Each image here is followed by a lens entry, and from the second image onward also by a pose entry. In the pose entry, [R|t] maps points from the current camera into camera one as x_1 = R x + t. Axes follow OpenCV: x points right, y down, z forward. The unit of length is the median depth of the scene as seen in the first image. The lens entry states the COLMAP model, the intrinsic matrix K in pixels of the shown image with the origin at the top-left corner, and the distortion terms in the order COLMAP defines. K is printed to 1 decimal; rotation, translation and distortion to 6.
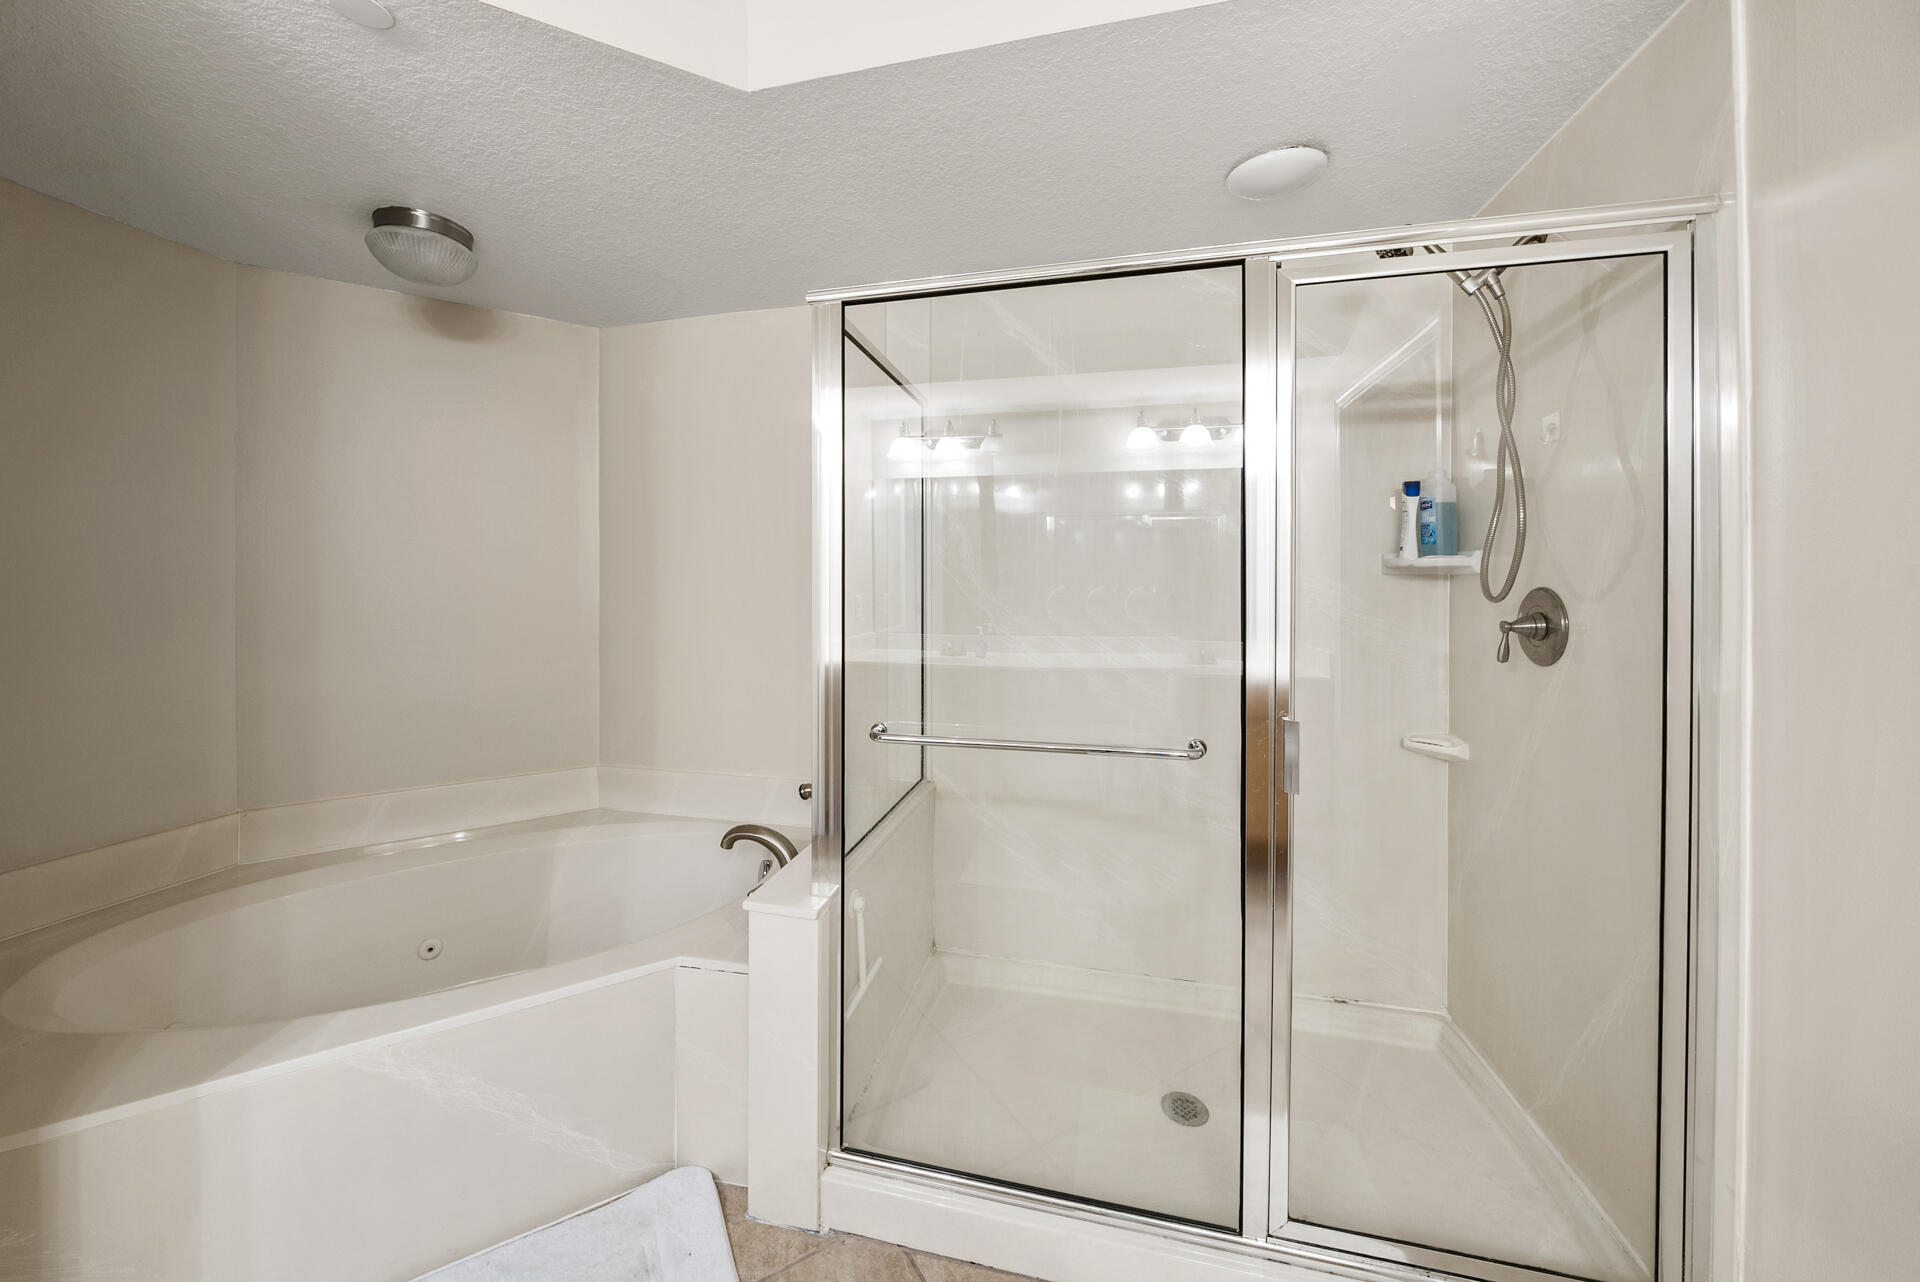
lens RADIAL K [[679.9, 0, 954.9], [0, 679.9, 582.3], [0, 0, 1]] dist [-0.000964, -0.000015]
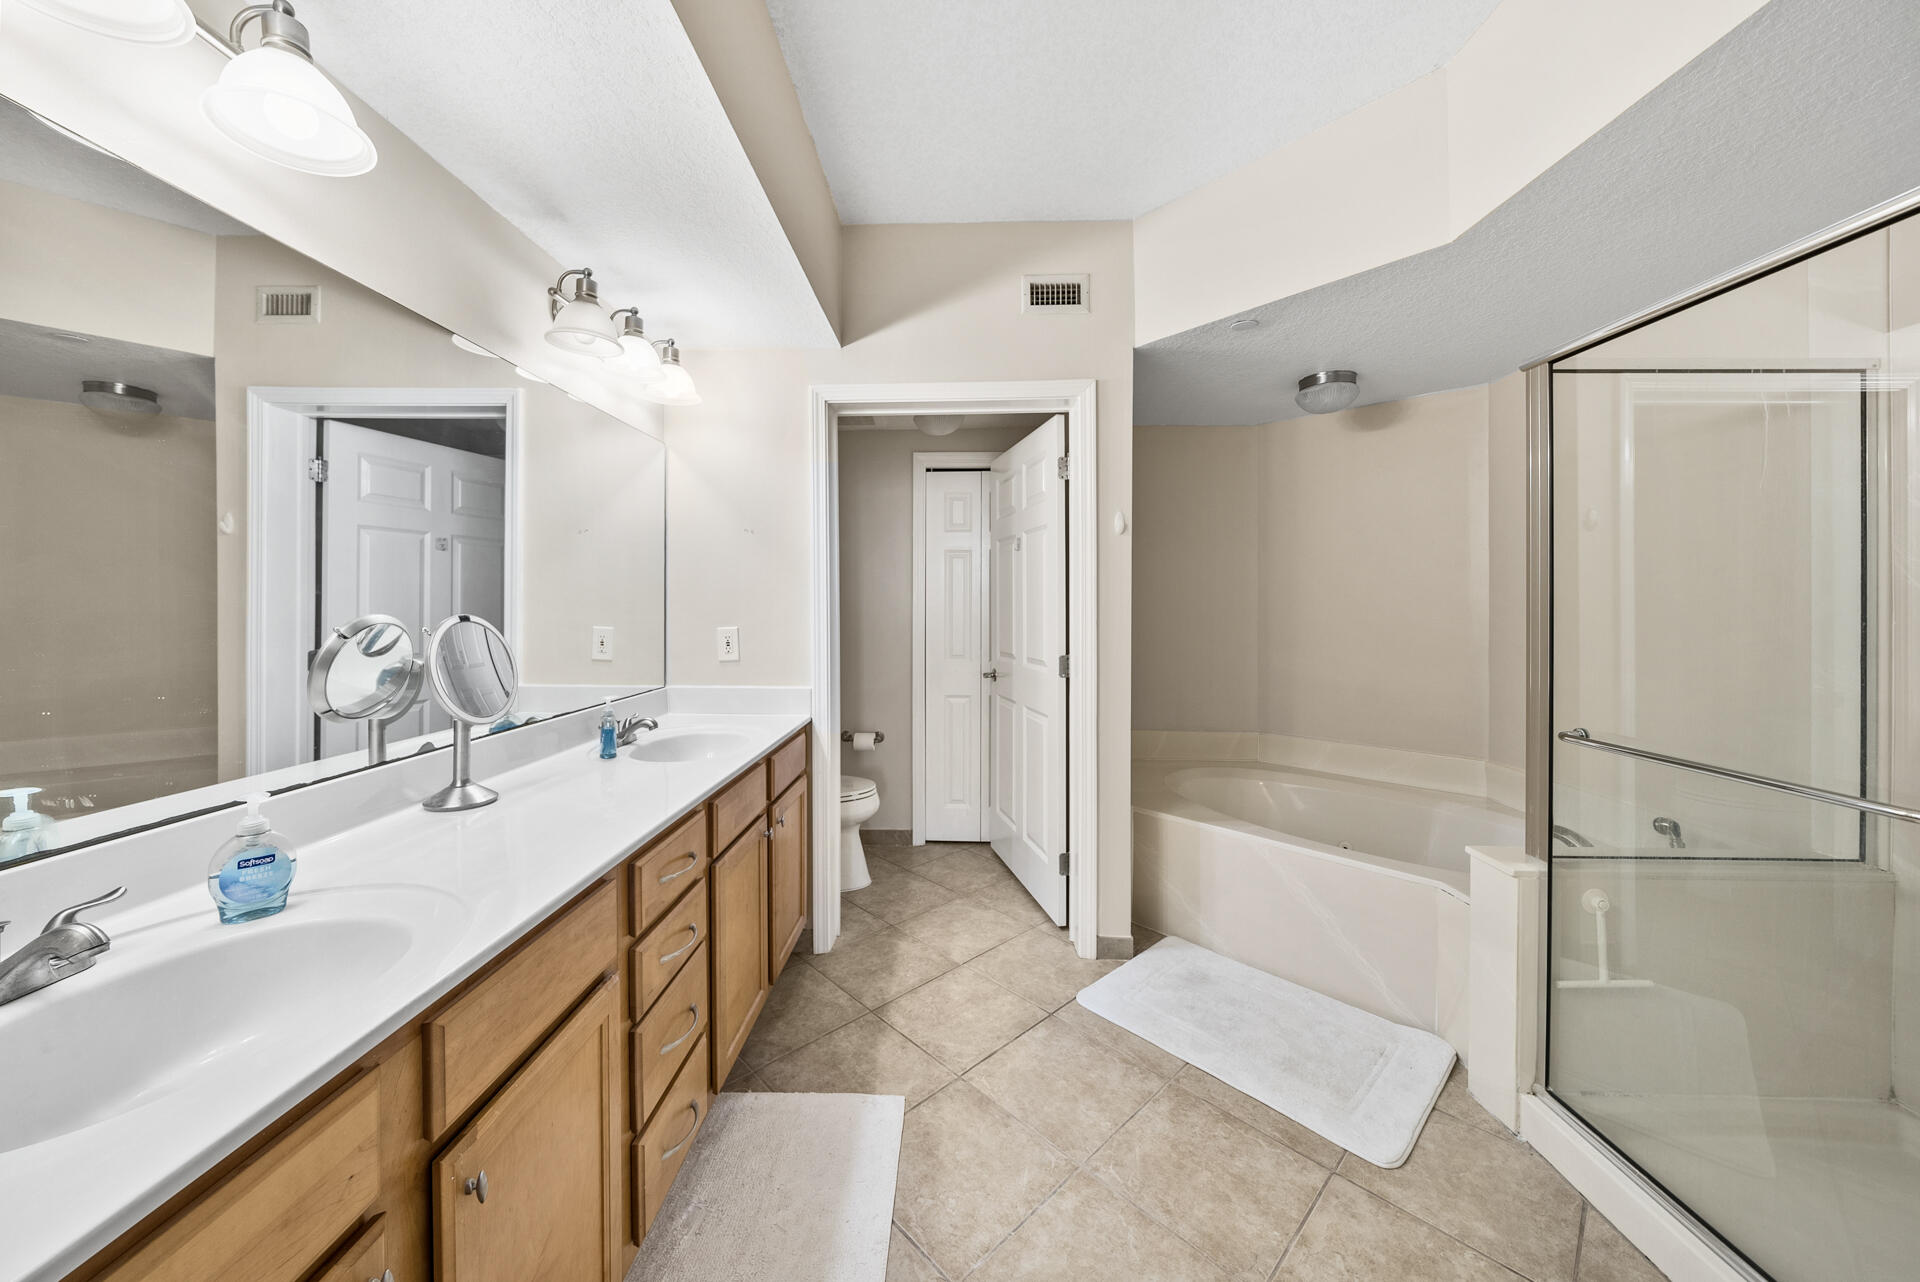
lens RADIAL K [[664.3, 0, 956.9], [0, 664.3, 604.3], [0, 0, 1]] dist [0.000015, 0.000004]
pose [[0.207940, -0.003462, -0.978136, 0.699175], [0.001561, 0.999994, -0.003207, 0.005288], [0.978140, -0.000860, 0.207944, -0.209809]]
